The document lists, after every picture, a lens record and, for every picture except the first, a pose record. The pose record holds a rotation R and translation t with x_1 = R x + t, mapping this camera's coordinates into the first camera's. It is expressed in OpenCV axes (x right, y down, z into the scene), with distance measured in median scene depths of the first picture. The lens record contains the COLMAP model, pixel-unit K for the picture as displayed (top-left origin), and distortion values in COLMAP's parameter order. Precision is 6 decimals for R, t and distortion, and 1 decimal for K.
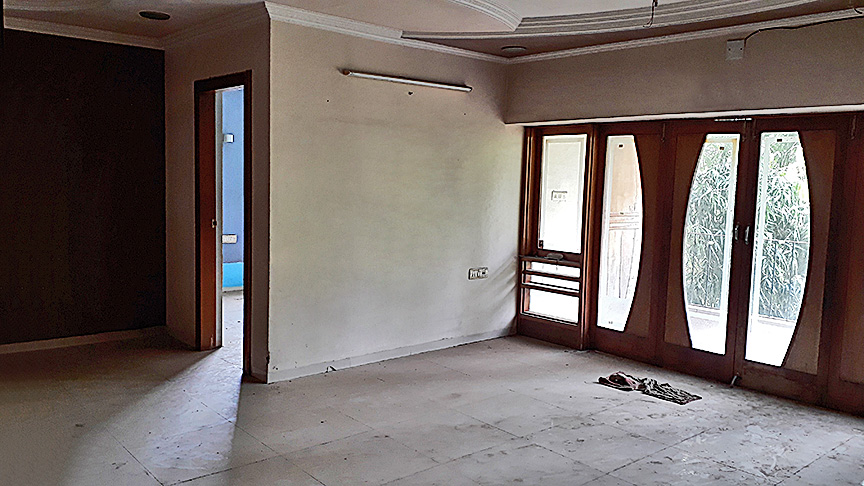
lens RADIAL K [[685.9, 0, 439.0], [0, 685.9, 235.8], [0, 0, 1]] dist [0.077700, -0.012078]
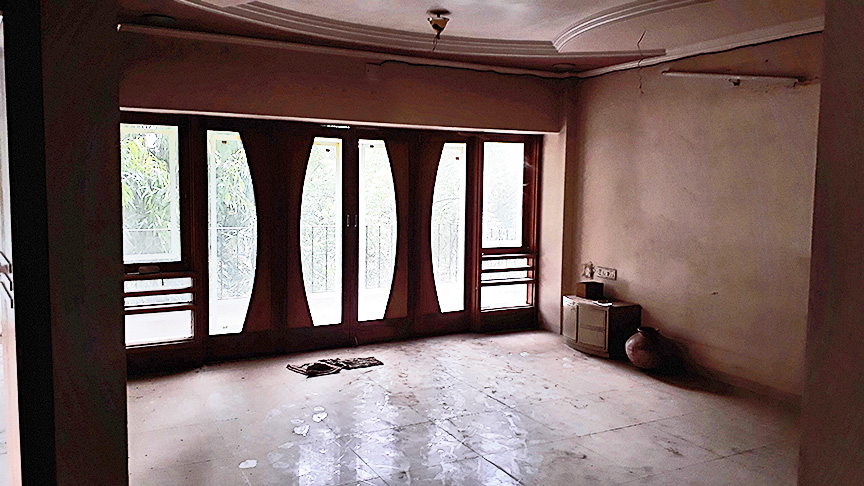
lens RADIAL K [[685.9, 0, 439.6], [0, 685.9, 241.3], [0, 0, 1]] dist [0.077700, -0.012078]
pose [[0.235420, -0.110545, 0.965587, -0.701369], [0.081184, 0.992275, 0.093807, -0.068990], [-0.968497, 0.056306, 0.242575, 0.558493]]
